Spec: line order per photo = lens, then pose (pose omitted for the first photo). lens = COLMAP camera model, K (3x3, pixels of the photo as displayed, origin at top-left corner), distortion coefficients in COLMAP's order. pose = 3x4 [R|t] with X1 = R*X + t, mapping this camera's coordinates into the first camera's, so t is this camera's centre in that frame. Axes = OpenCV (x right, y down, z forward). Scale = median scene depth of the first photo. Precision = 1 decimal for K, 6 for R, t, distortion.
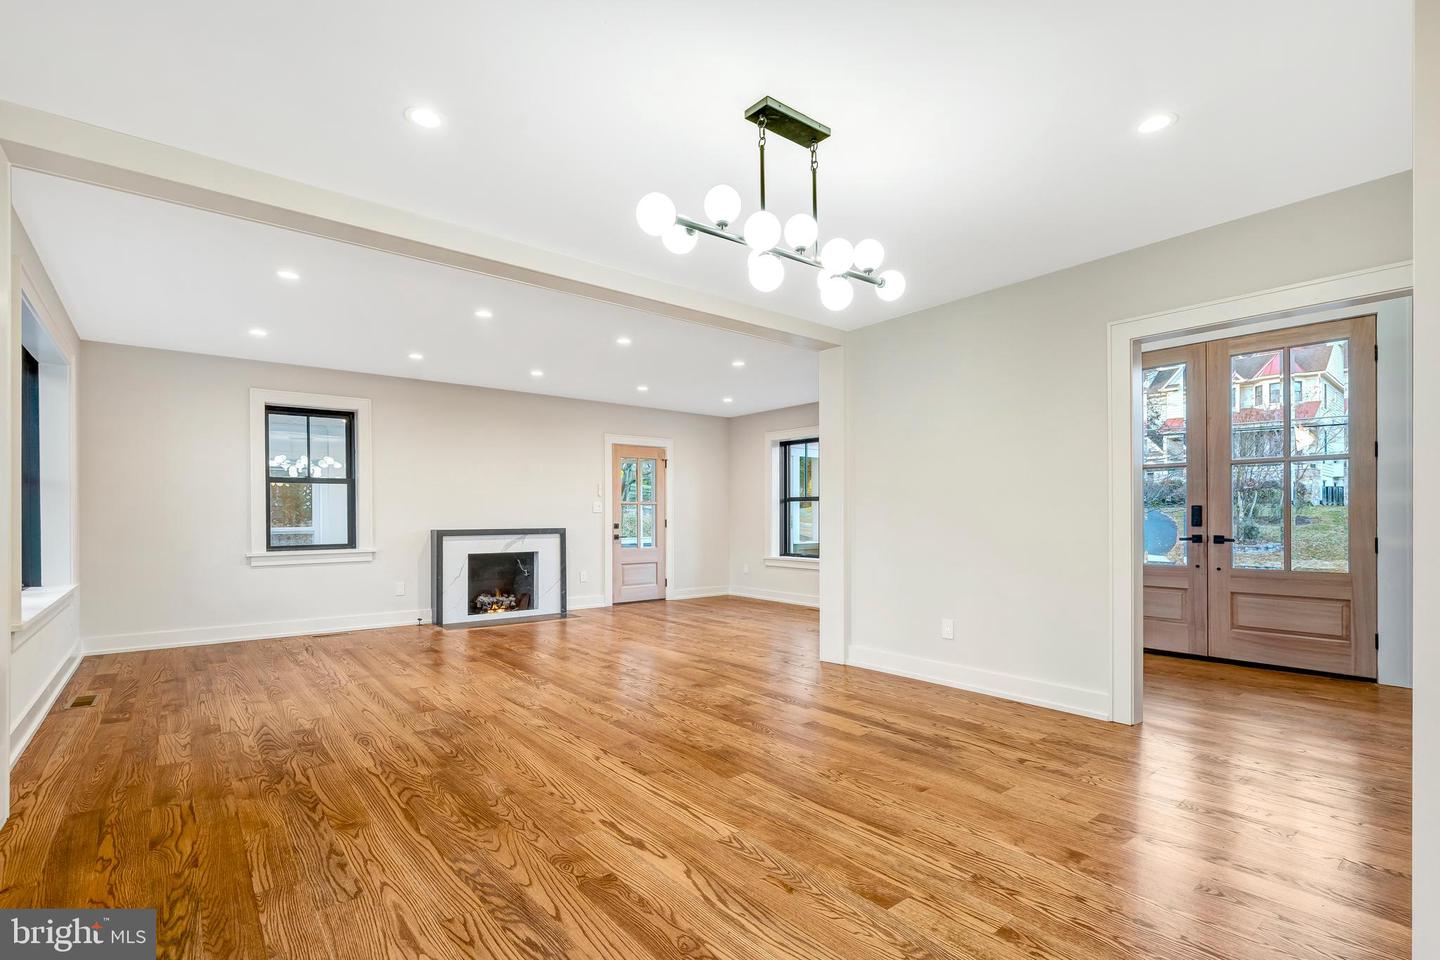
lens RADIAL K [[672.2, 0, 709.5], [0, 672.2, 519.7], [0, 0, 1]] dist [-0.002731, 0.002652]
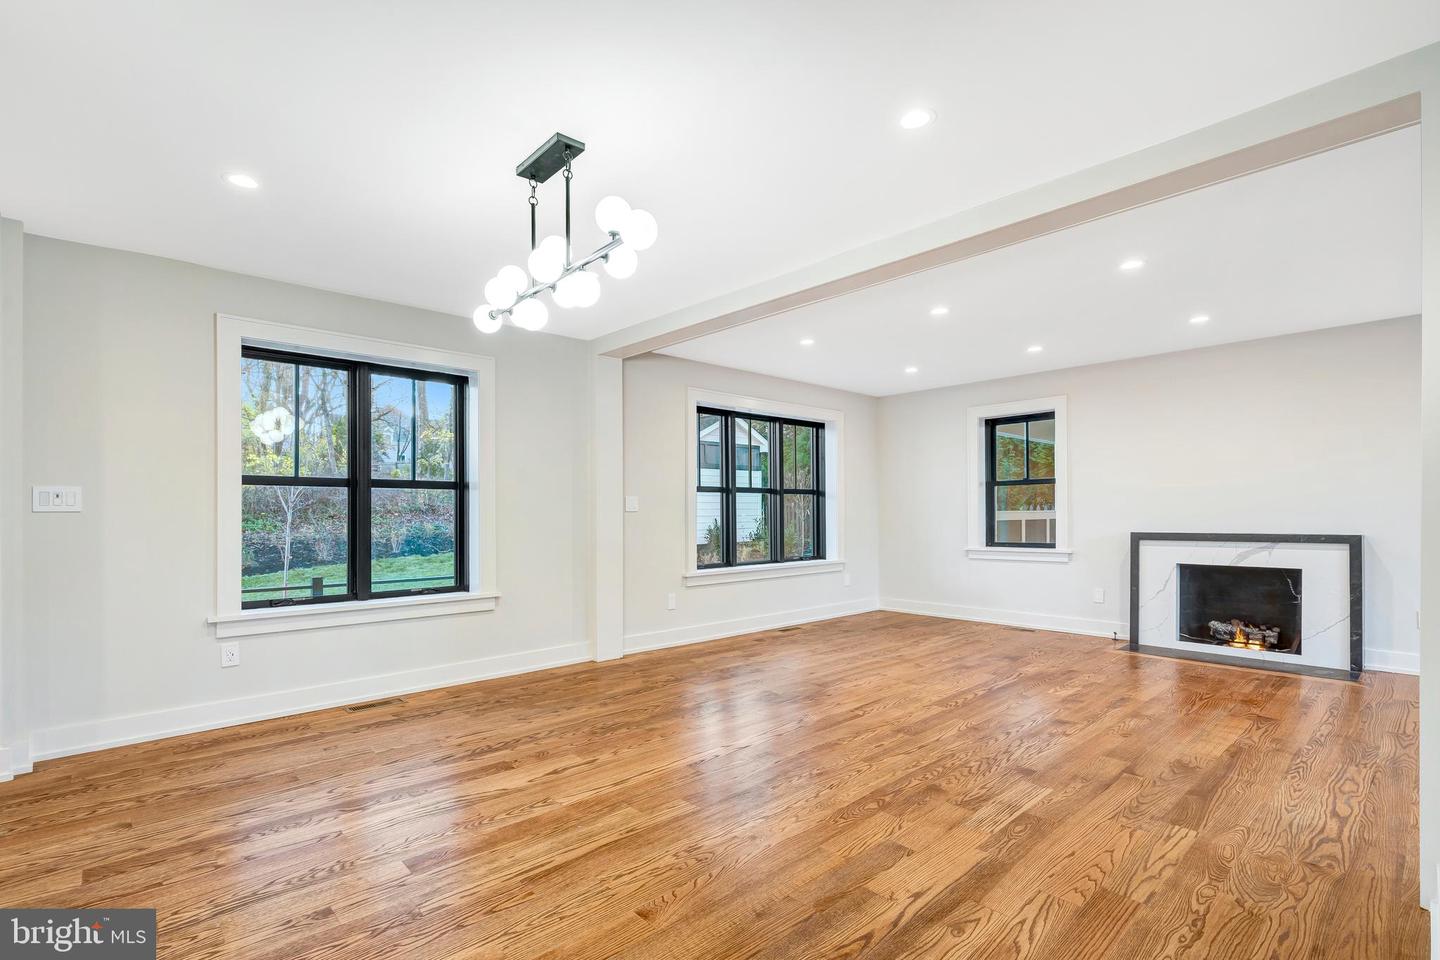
lens RADIAL K [[672.2, 0, 708.9], [0, 672.2, 513.4], [0, 0, 1]] dist [-0.002731, 0.002652]
pose [[0.054363, -0.001085, -0.998521, 0.655645], [0.001877, 0.999998, -0.000985, -0.014264], [0.998520, -0.001820, 0.054364, 0.655135]]
